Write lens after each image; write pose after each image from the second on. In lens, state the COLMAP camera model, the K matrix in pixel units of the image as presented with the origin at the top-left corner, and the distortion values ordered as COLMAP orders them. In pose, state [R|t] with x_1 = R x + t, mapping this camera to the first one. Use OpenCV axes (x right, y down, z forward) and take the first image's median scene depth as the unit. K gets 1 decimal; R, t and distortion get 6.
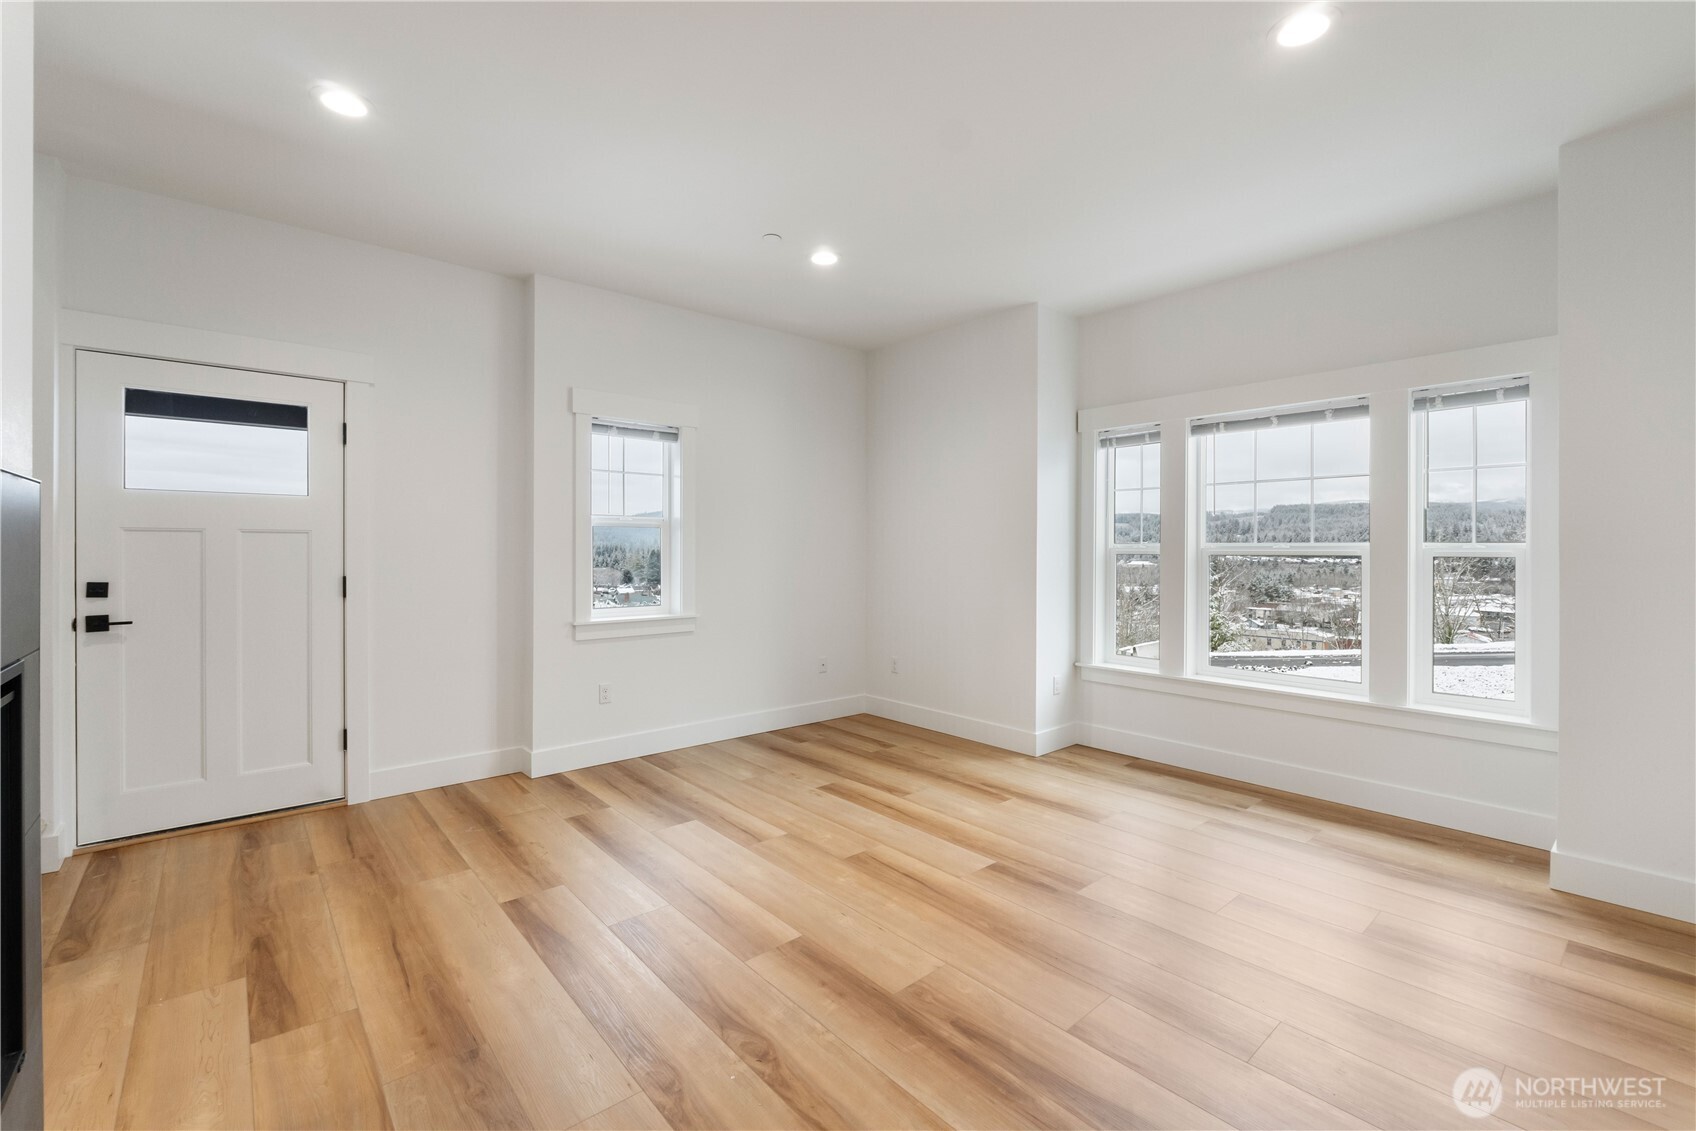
lens RADIAL K [[722.1, 0, 845.2], [0, 722.1, 550.1], [0, 0, 1]] dist [-0.012507, -0.000141]
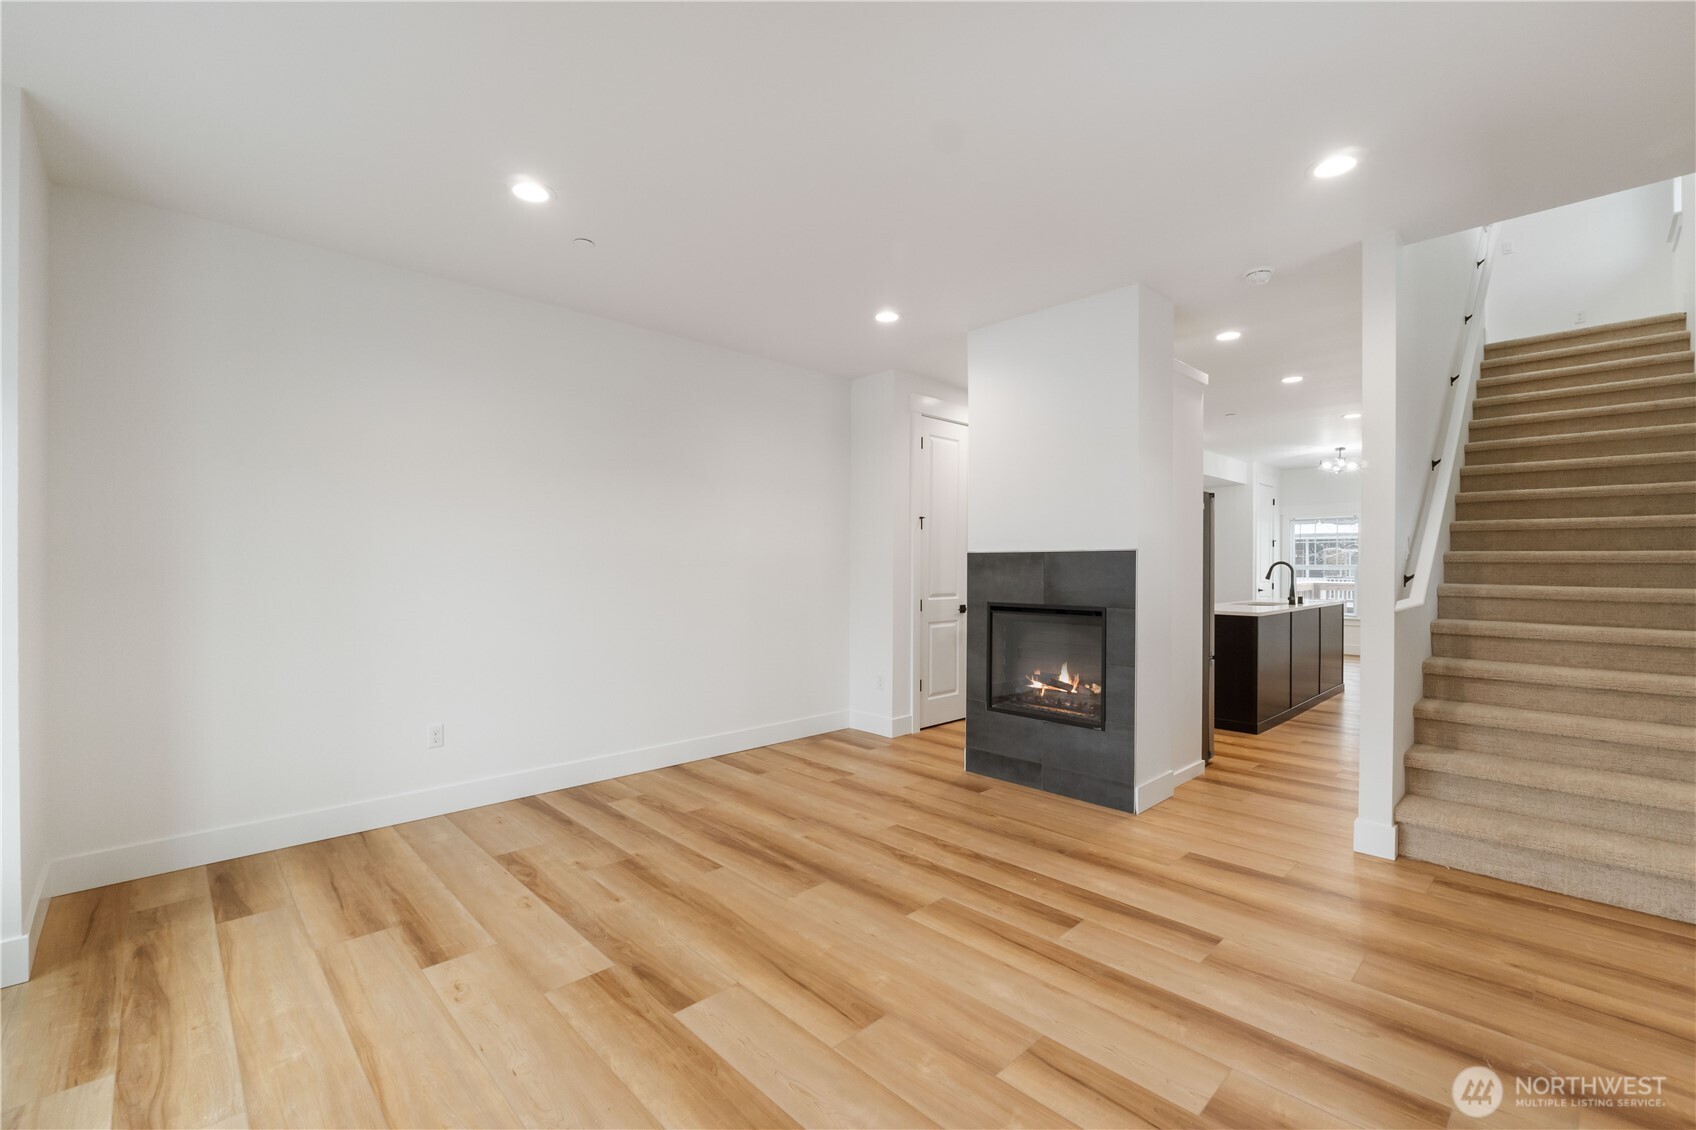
lens RADIAL K [[722.6, 0, 848.0], [0, 722.6, 565.0], [0, 0, 1]] dist [-0.002460, -0.000247]
pose [[-0.998274, -0.005213, -0.058494, 0.086674], [-0.005312, 0.999985, 0.001542, -0.015830], [0.058485, 0.001850, -0.998287, 1.836189]]
